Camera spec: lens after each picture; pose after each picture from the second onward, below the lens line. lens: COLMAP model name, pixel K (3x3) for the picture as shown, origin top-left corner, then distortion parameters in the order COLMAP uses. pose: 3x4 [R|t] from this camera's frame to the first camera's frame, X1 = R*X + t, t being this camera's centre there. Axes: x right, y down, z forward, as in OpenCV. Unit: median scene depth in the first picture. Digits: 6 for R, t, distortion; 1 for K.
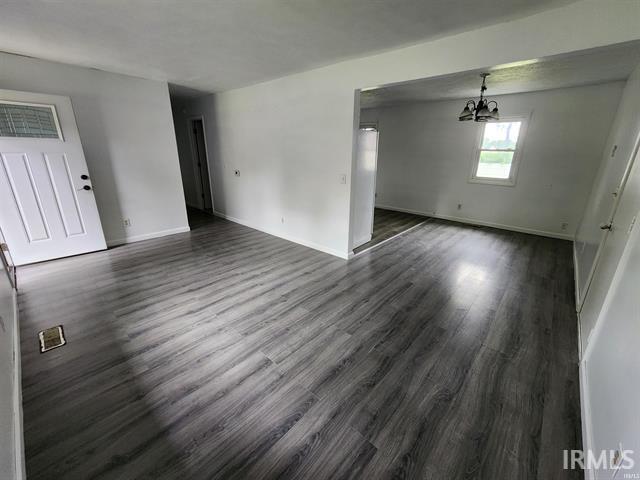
lens RADIAL K [[267.0, 0, 321.6], [0, 267.0, 239.2], [0, 0, 1]] dist [-0.012623, -0.000198]
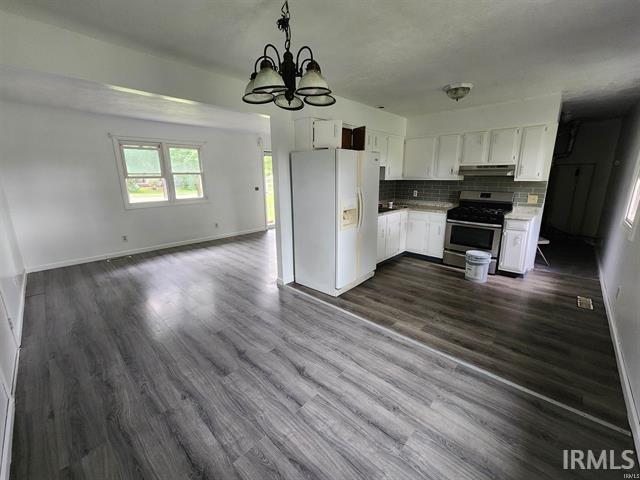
lens RADIAL K [[267.0, 0, 323.3], [0, 267.0, 236.9], [0, 0, 1]] dist [-0.012623, -0.000198]
pose [[-0.037175, 0.215876, -0.975713, 1.061839], [-0.313027, 0.924733, 0.216524, -0.359987], [0.949017, 0.313473, 0.033198, 1.134056]]
